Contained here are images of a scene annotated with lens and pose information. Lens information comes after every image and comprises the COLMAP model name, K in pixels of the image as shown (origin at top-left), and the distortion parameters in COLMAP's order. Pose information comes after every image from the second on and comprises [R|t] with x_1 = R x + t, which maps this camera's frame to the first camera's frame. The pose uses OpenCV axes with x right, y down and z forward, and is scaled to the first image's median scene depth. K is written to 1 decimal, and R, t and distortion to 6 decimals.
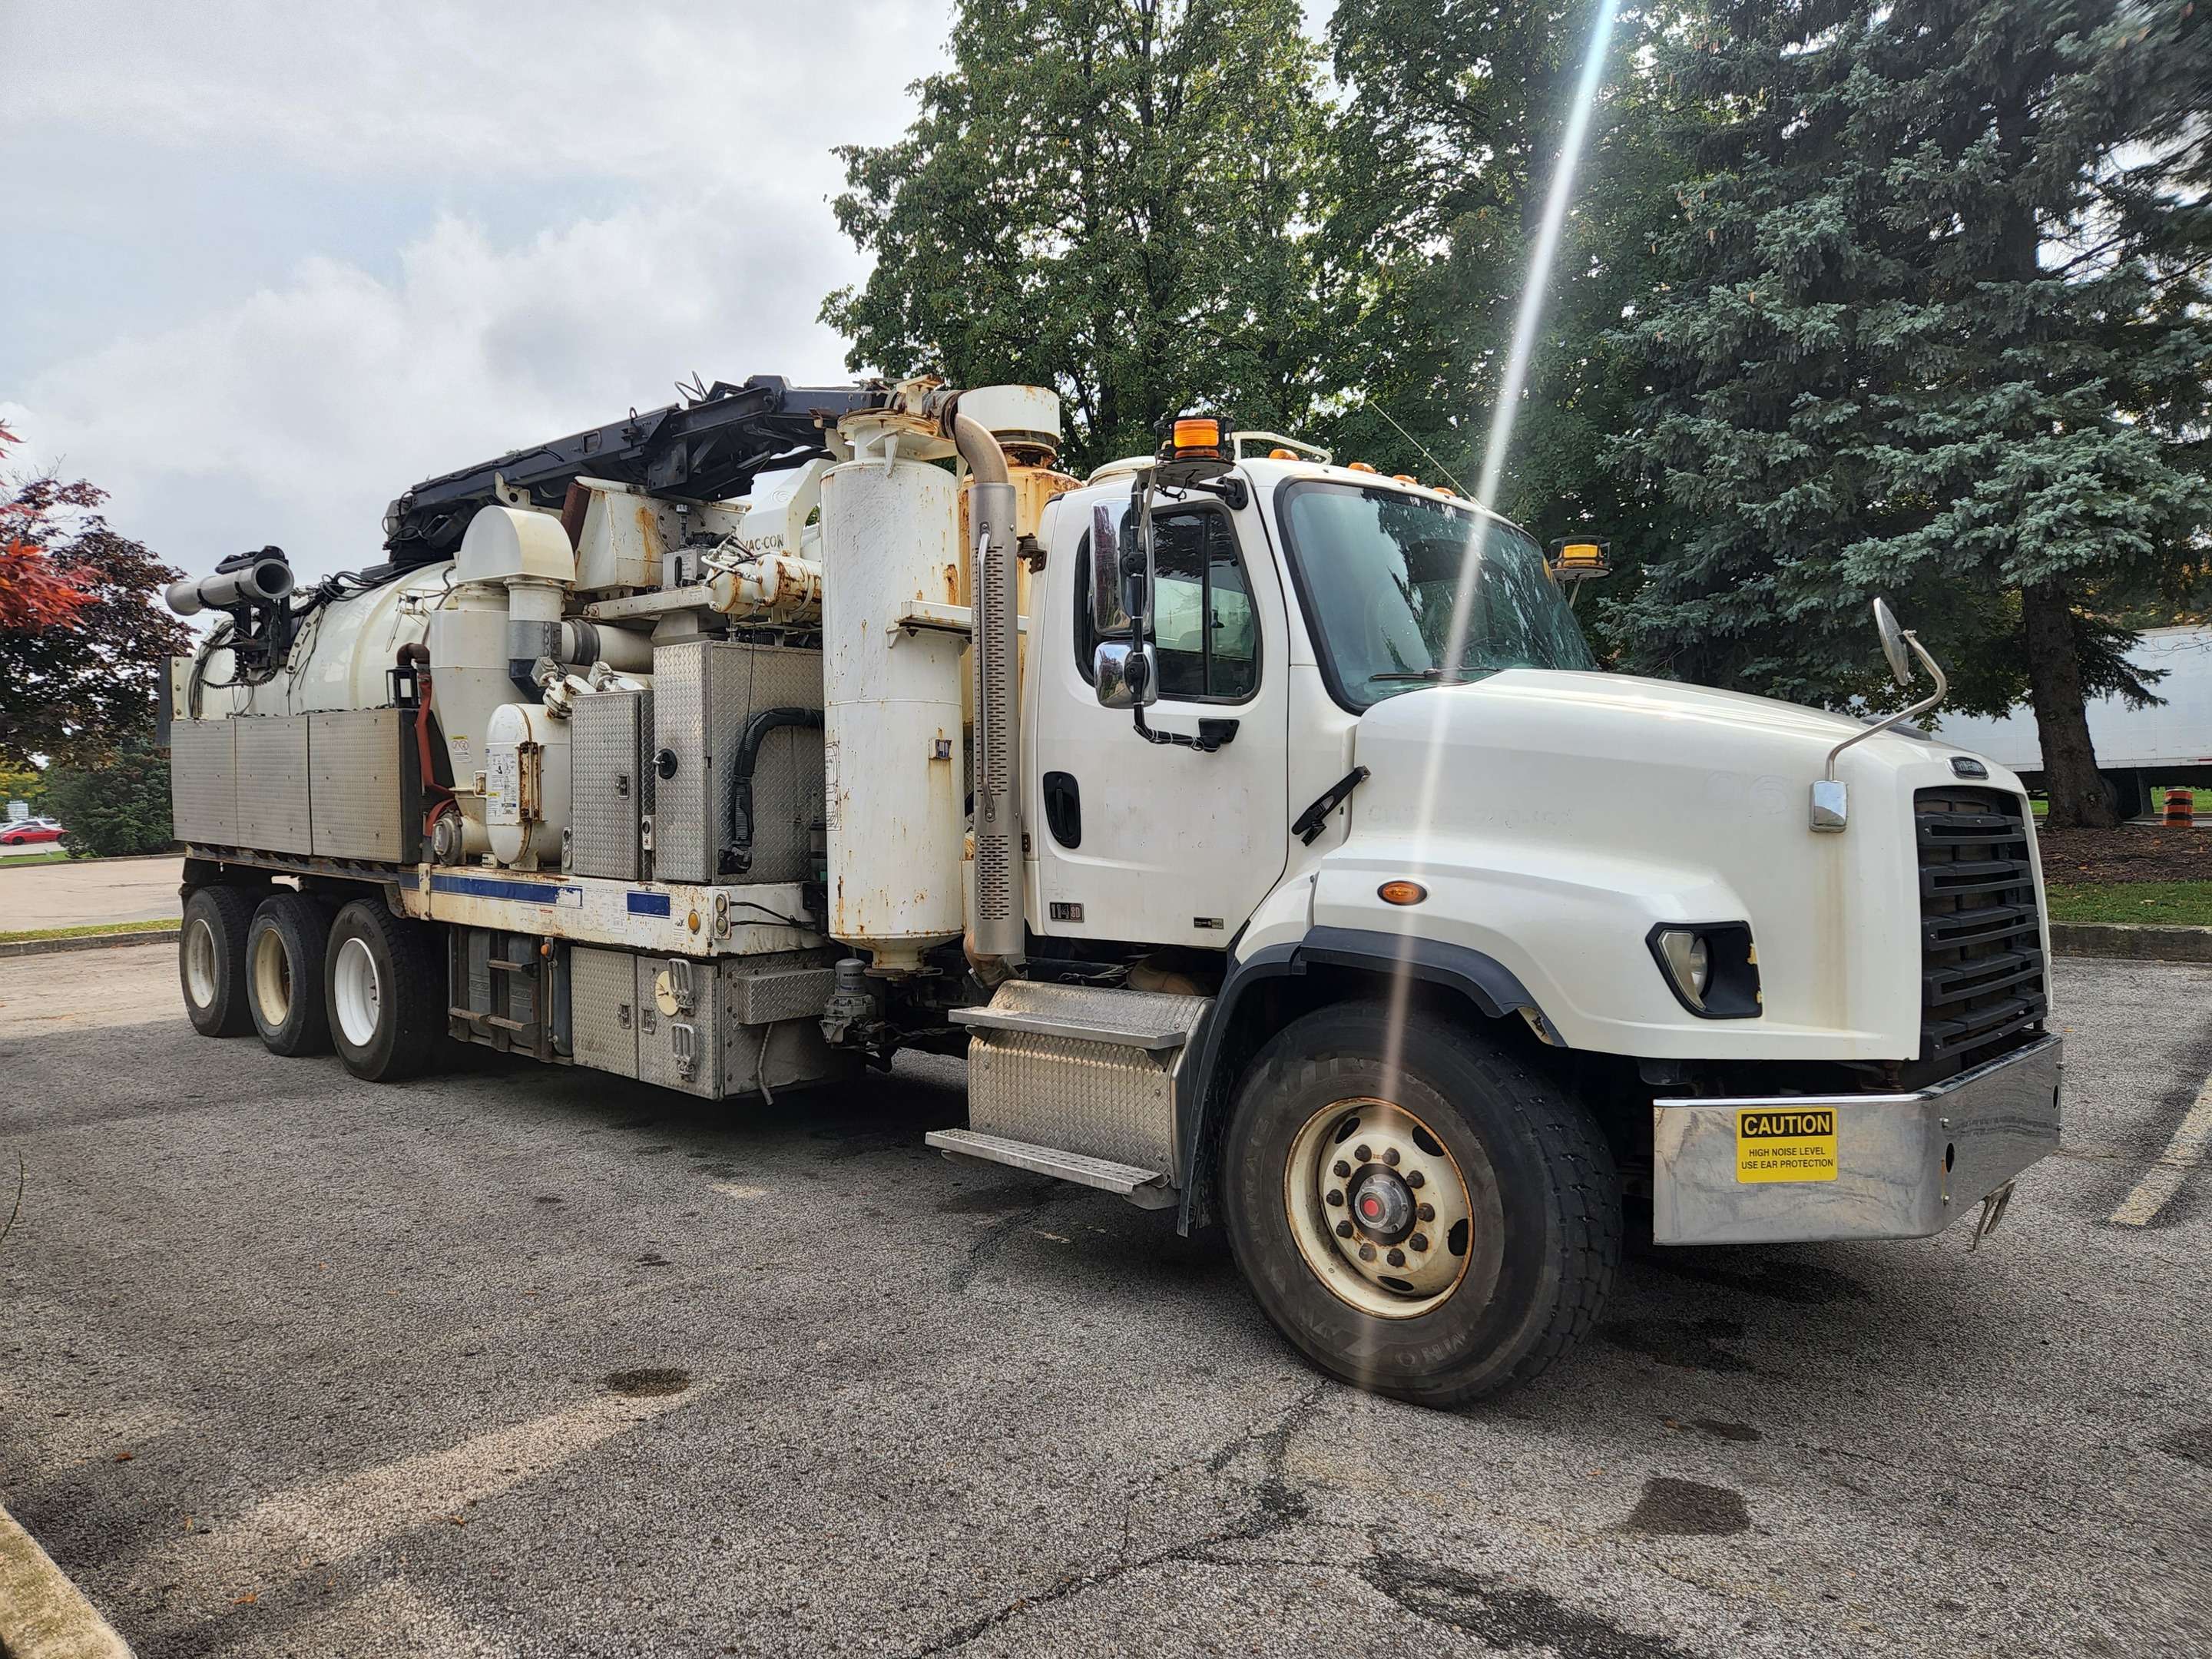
lens RADIAL K [[1535.9, 0, 1087.3], [0, 1535.9, 826.4], [0, 0, 1]] dist [0.091670, -0.071099]
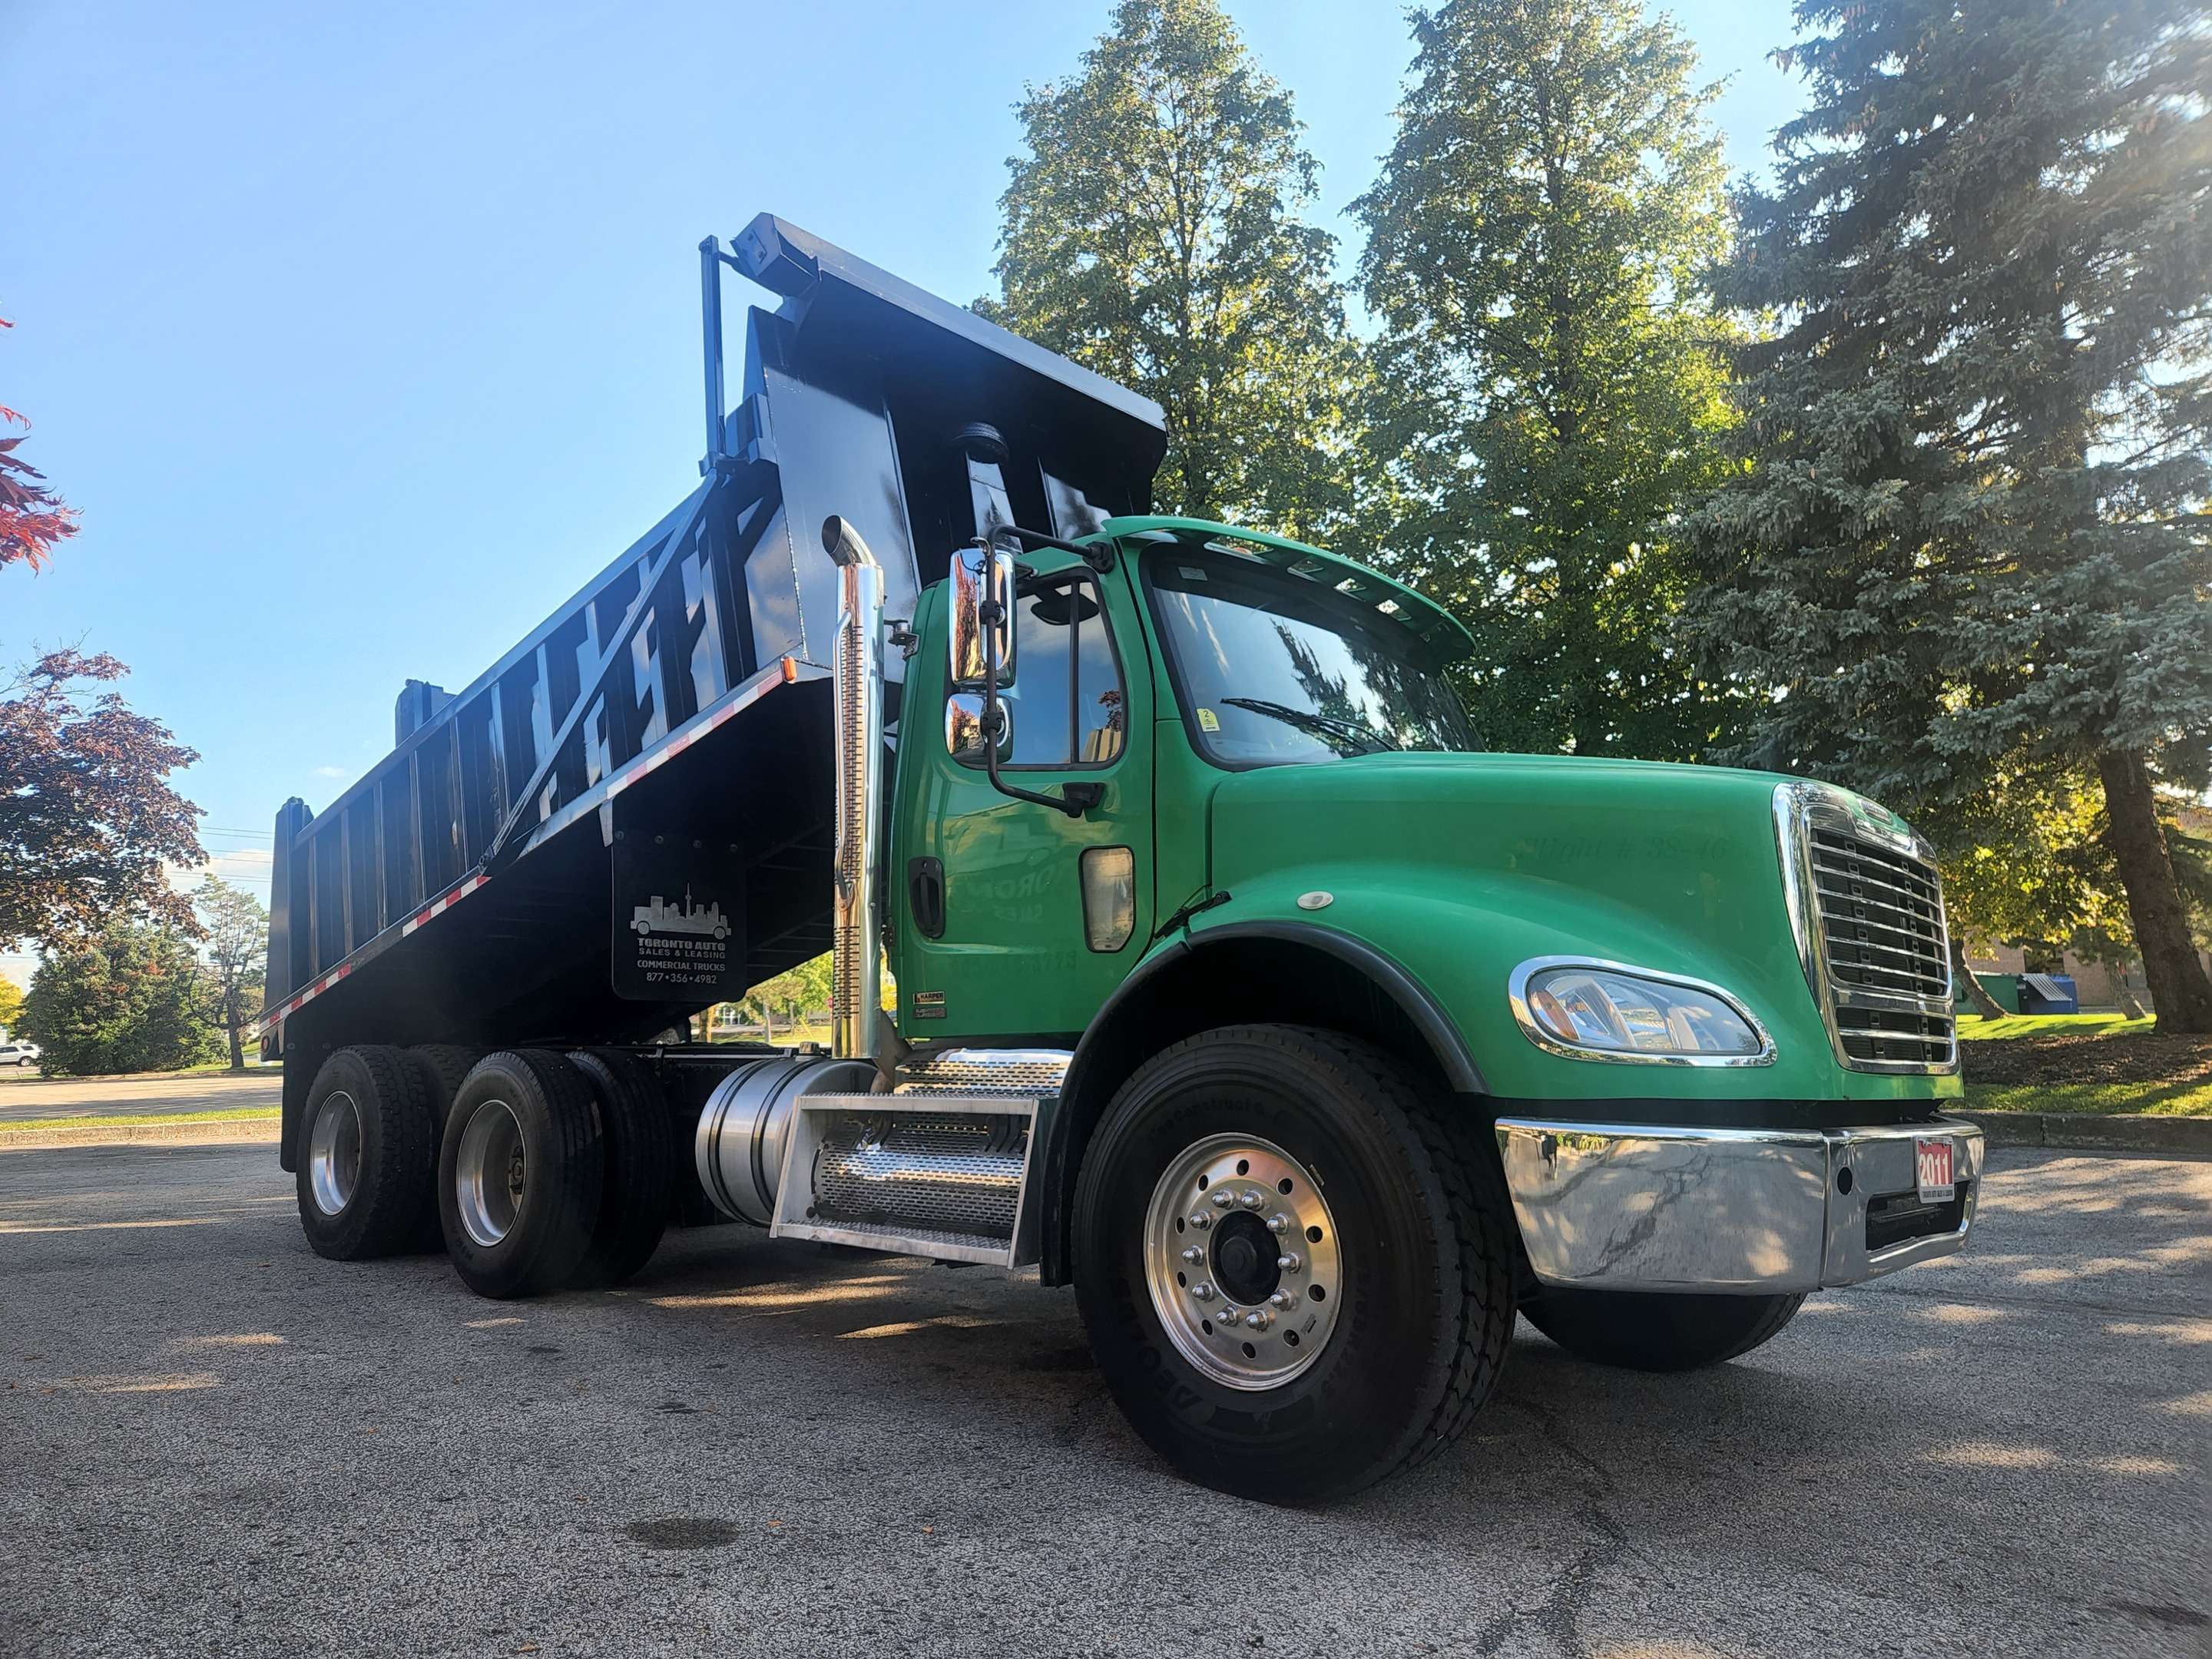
lens RADIAL K [[1492.1, 0, 1073.1], [0, 1492.1, 834.3], [0, 0, 1]] dist [0.081467, -0.068987]
pose [[0.999843, 0.016631, 0.006049, -0.066493], [-0.015243, 0.982993, -0.183008, 0.100013], [-0.008990, 0.182887, 0.983093, 0.141602]]
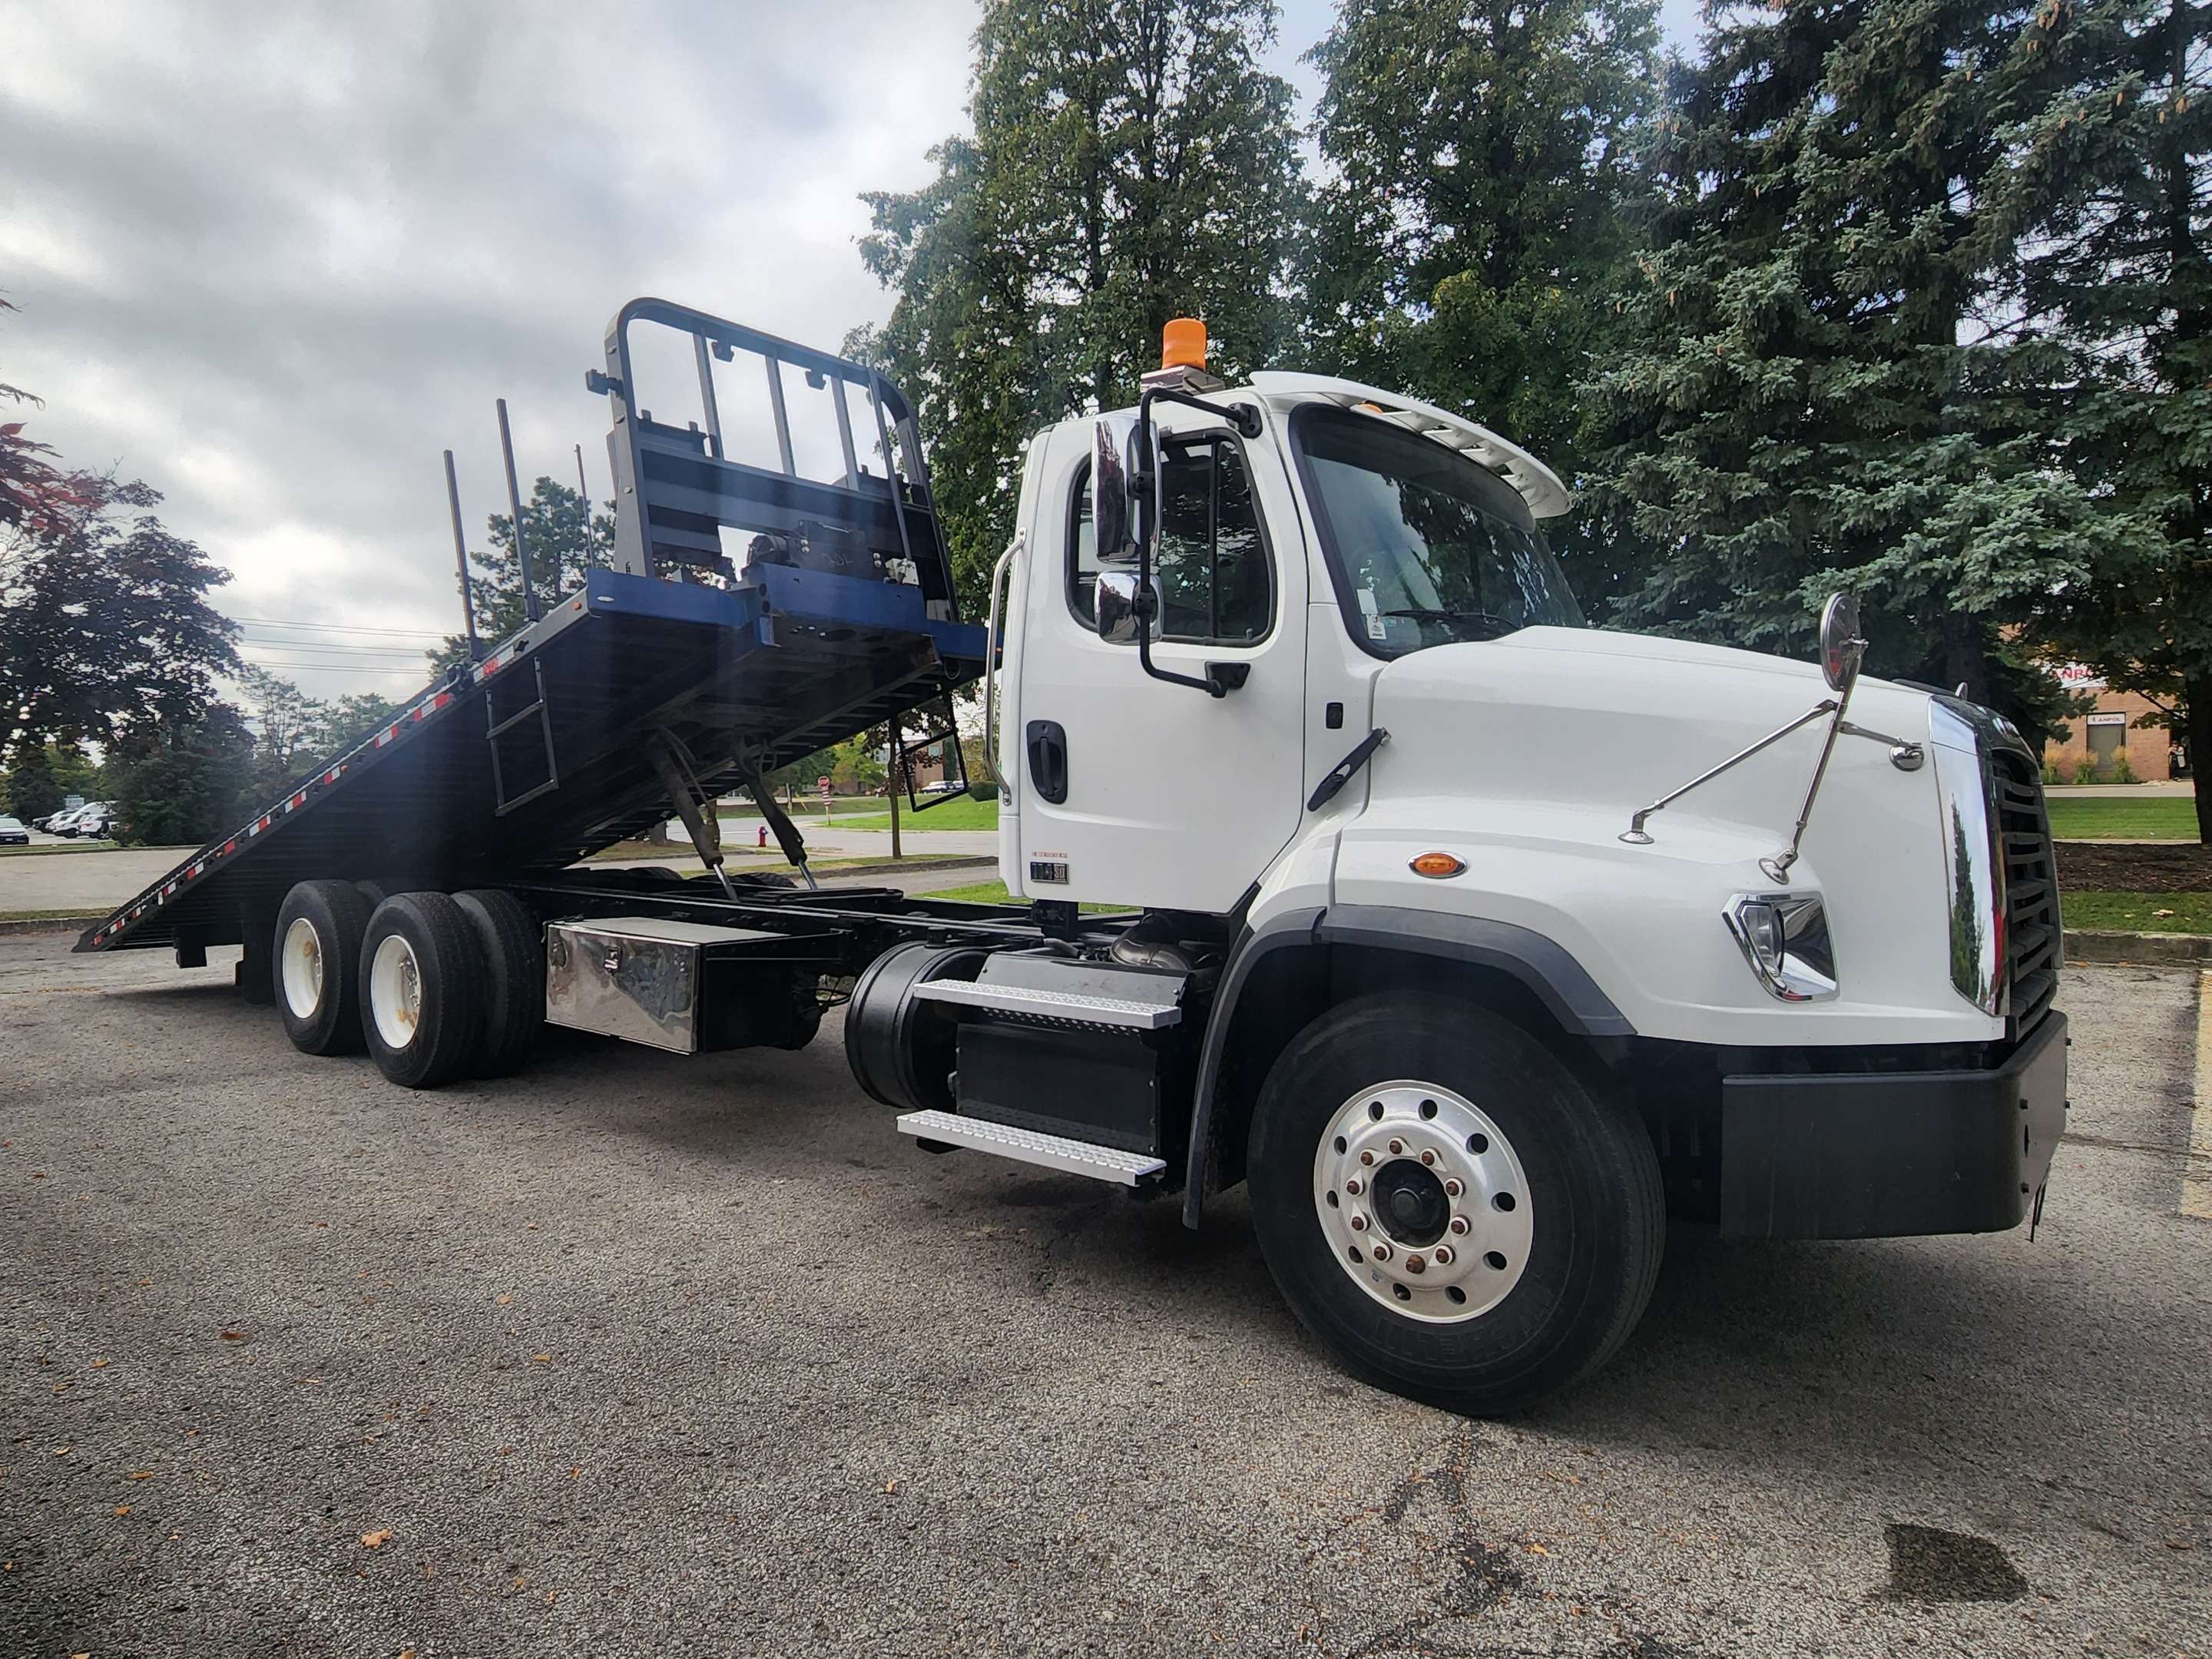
lens RADIAL K [[1336.0, 0, 1092.3], [0, 1336.0, 799.9], [0, 0, 1]] dist [0.005133, -0.003197]
pose [[0.998606, 0.019946, 0.048876, -0.071423], [-0.018169, 0.999167, -0.036545, 0.026825], [-0.049564, 0.035606, 0.998136, 0.147980]]
